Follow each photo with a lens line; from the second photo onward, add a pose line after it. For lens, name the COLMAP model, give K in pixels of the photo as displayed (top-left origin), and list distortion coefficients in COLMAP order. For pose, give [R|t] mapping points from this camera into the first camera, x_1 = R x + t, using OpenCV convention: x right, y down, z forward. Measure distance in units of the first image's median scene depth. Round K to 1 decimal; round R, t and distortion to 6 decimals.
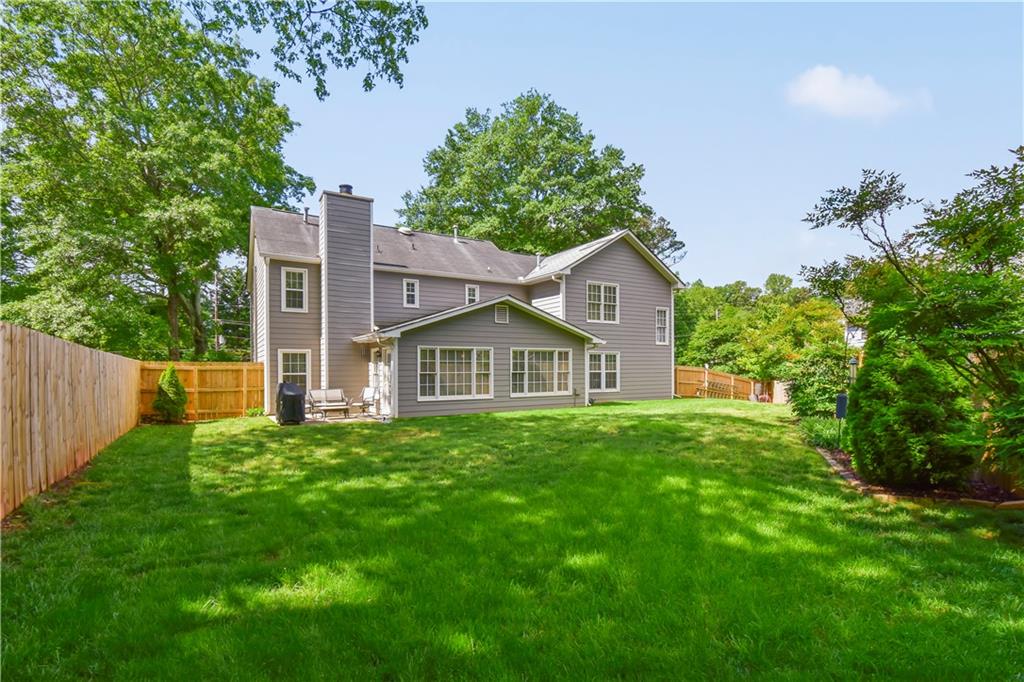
lens RADIAL K [[520.2, 0, 512.5], [0, 520.2, 369.5], [0, 0, 1]] dist [-0.000570, 0.000032]
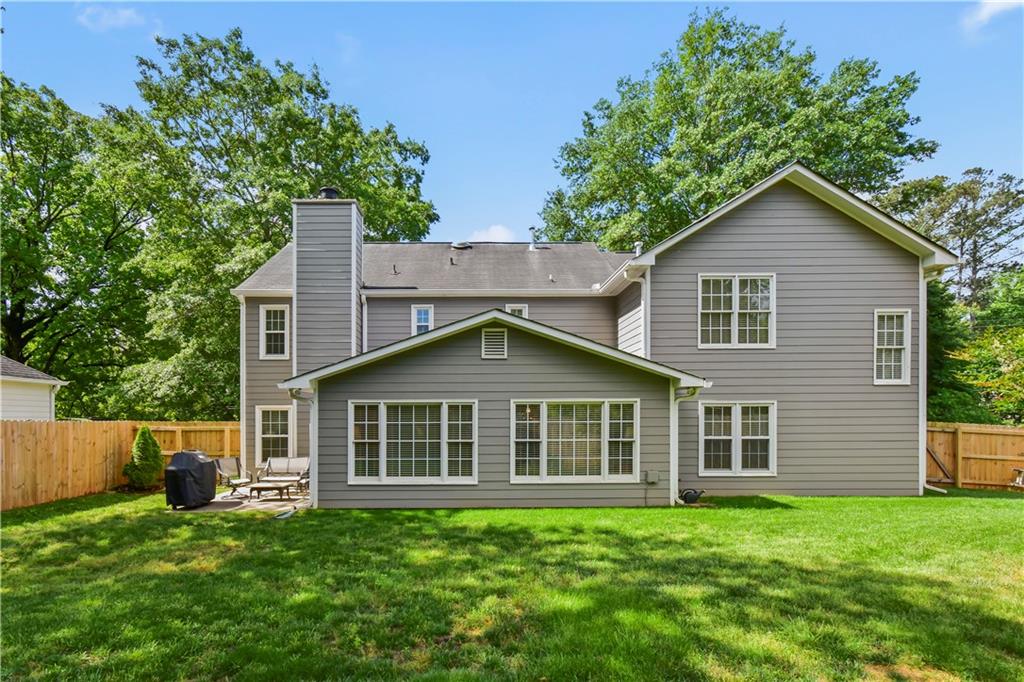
lens RADIAL K [[512.3, 0, 492.8], [0, 512.3, 417.1], [0, 0, 1]] dist [0.003249, 0.000385]
pose [[0.850918, 0.003240, -0.525289, 0.266868], [0.000389, 0.999977, 0.006798, -0.023885], [0.525299, -0.005988, 0.850897, 0.461073]]
